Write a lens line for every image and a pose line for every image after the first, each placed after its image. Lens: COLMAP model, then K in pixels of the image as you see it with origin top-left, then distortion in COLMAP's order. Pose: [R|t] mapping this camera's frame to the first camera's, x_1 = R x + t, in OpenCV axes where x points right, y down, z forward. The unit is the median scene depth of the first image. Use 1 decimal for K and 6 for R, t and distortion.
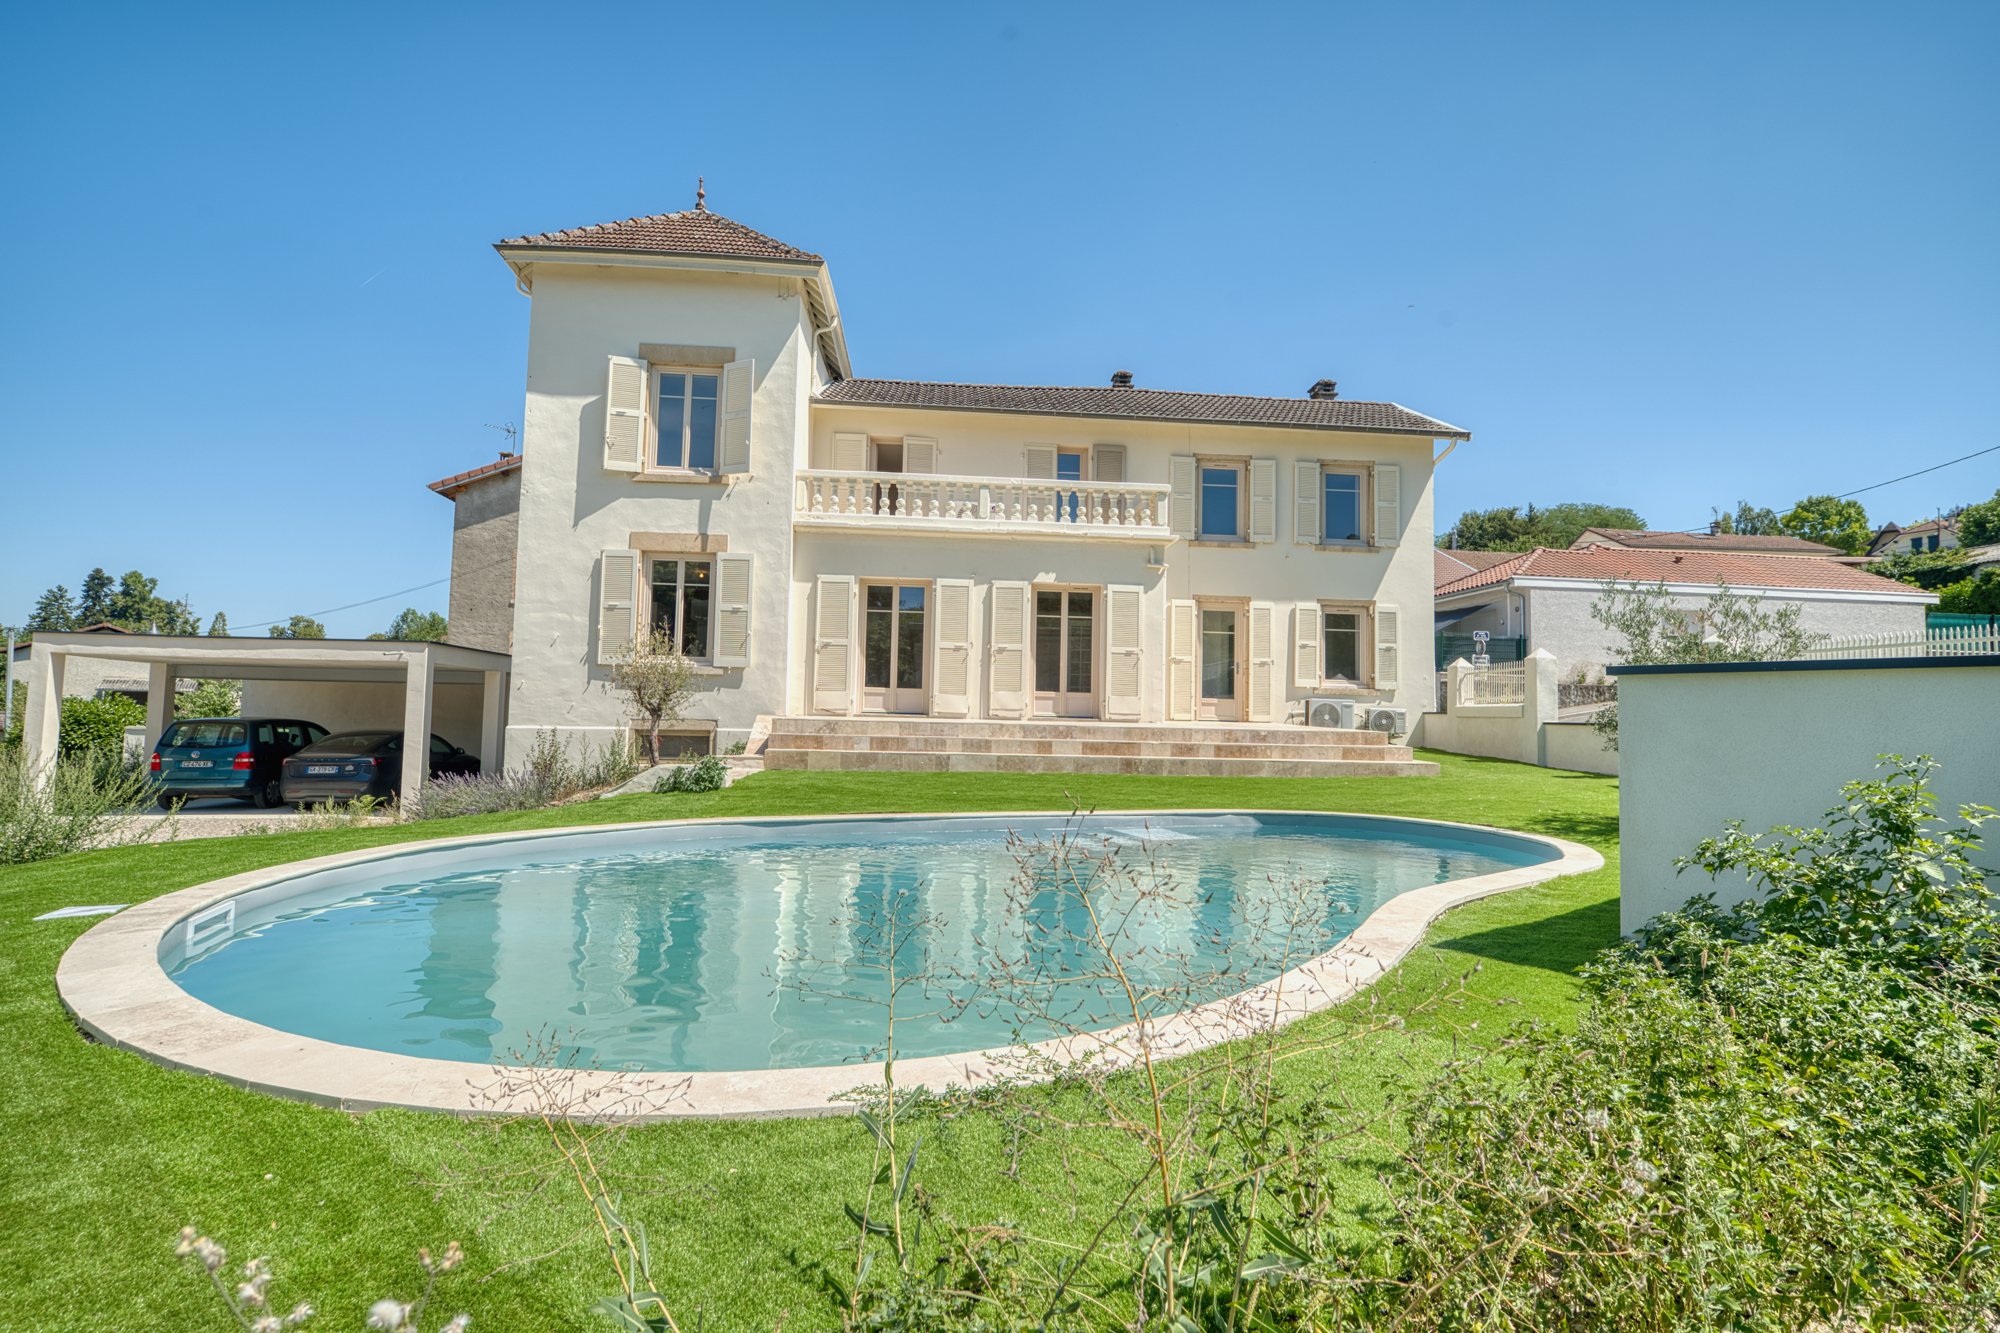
lens RADIAL K [[868.3, 0, 1000.0], [0, 868.3, 666.5], [0, 0, 1]] dist [0.000251, 0.000393]
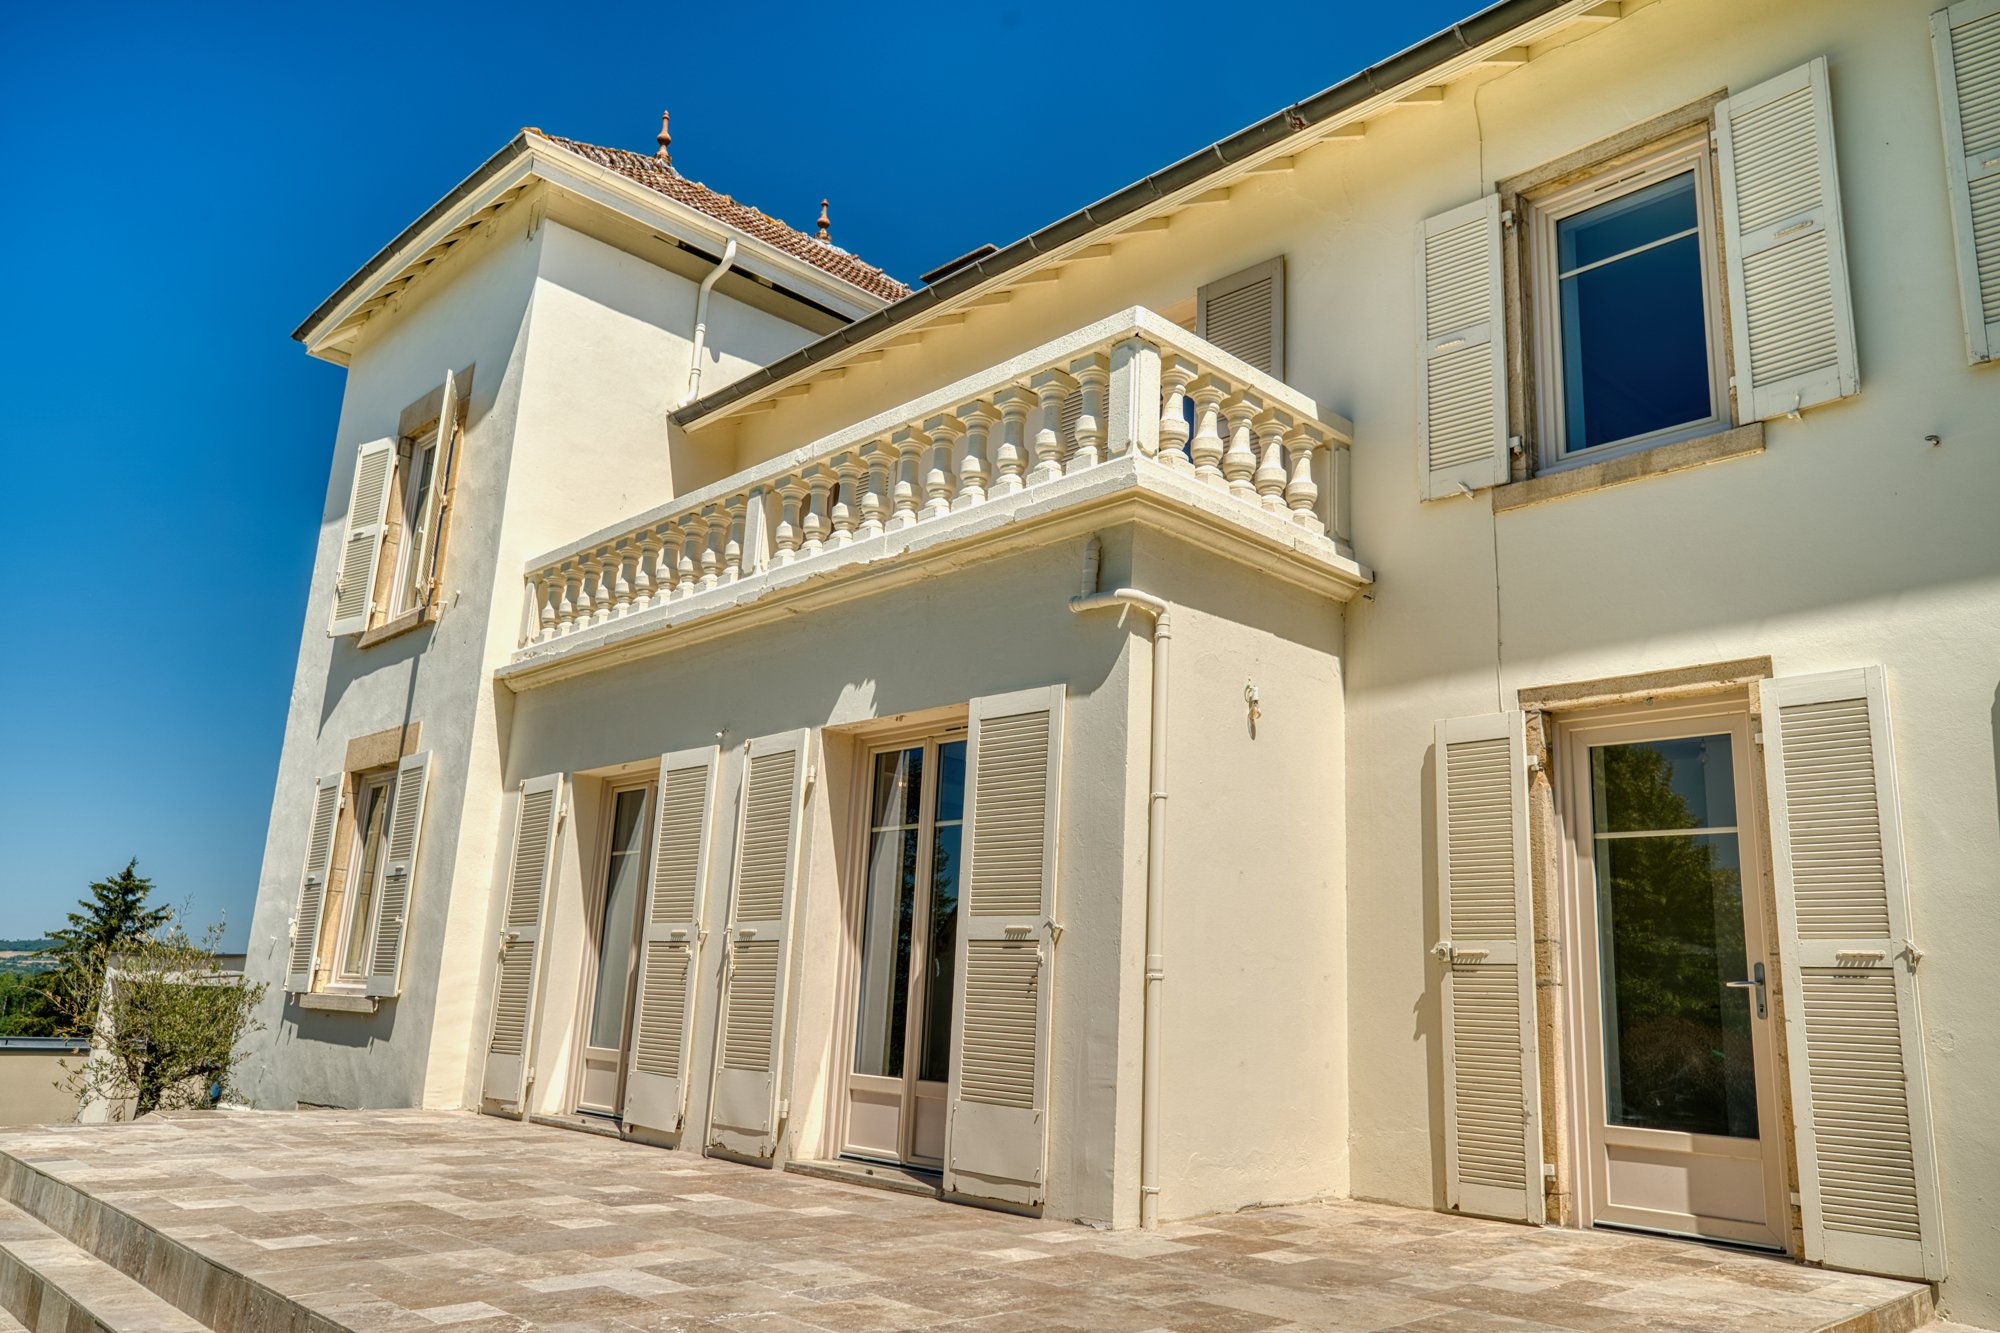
lens RADIAL K [[1433.5, 0, 1041.8], [0, 1433.5, 663.2], [0, 0, 1]] dist [0.003484, -0.001144]
pose [[0.652079, -0.175730, -0.737504, 0.519739], [0.008881, 0.974470, -0.224341, 0.001230], [0.758099, 0.139738, 0.636992, 0.748558]]
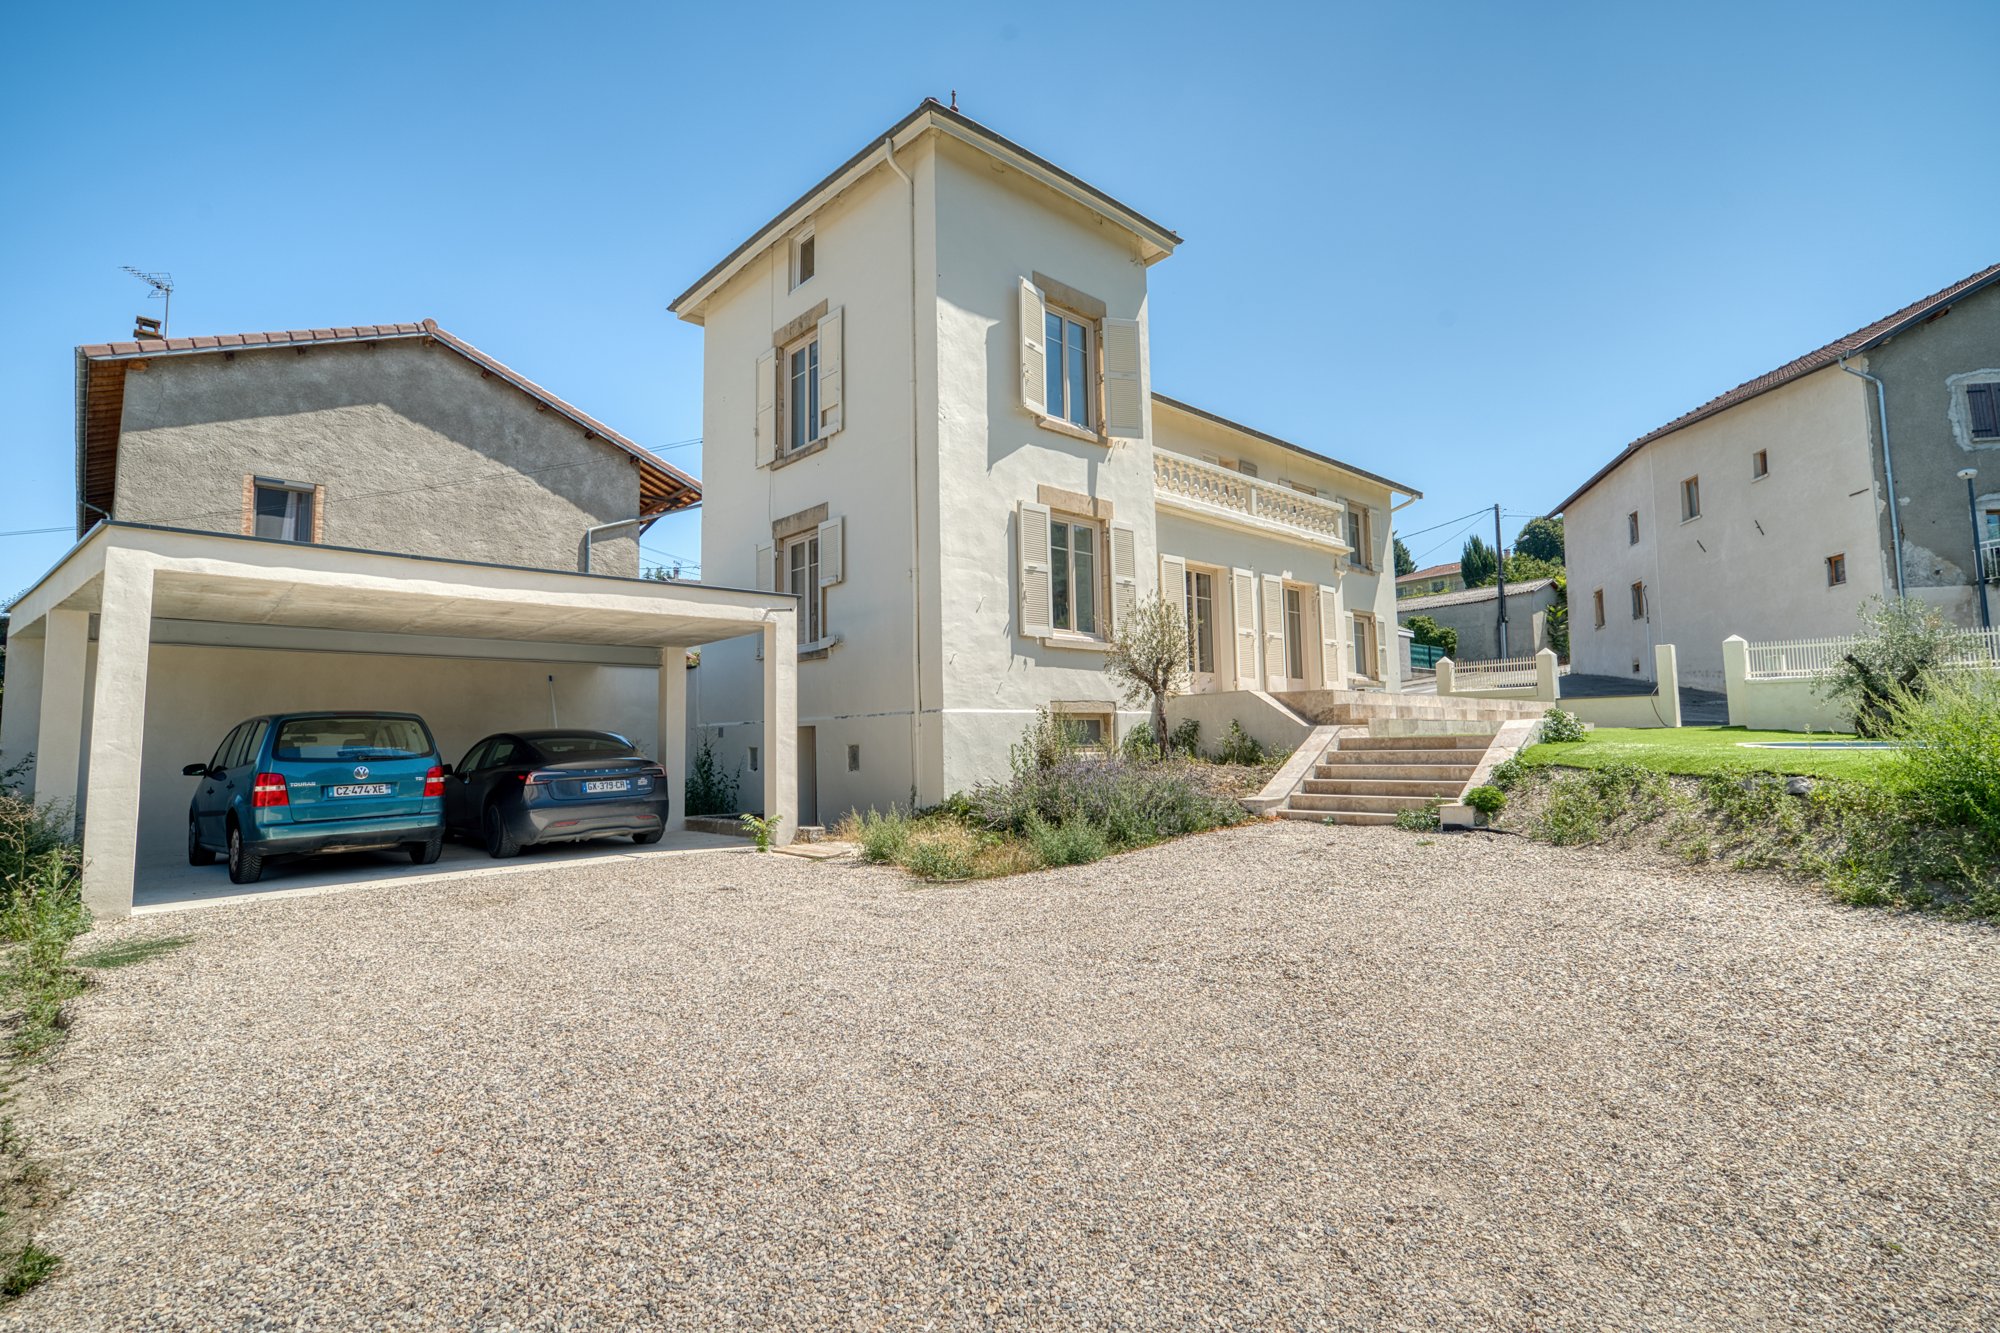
lens RADIAL K [[868.3, 0, 1000.0], [0, 868.3, 666.5], [0, 0, 1]] dist [0.000251, 0.000393]
pose [[0.821727, 0.015853, 0.569661, -0.928647], [-0.000096, 0.999617, -0.027679, 0.048967], [-0.569882, 0.022690, 0.821413, 0.311228]]
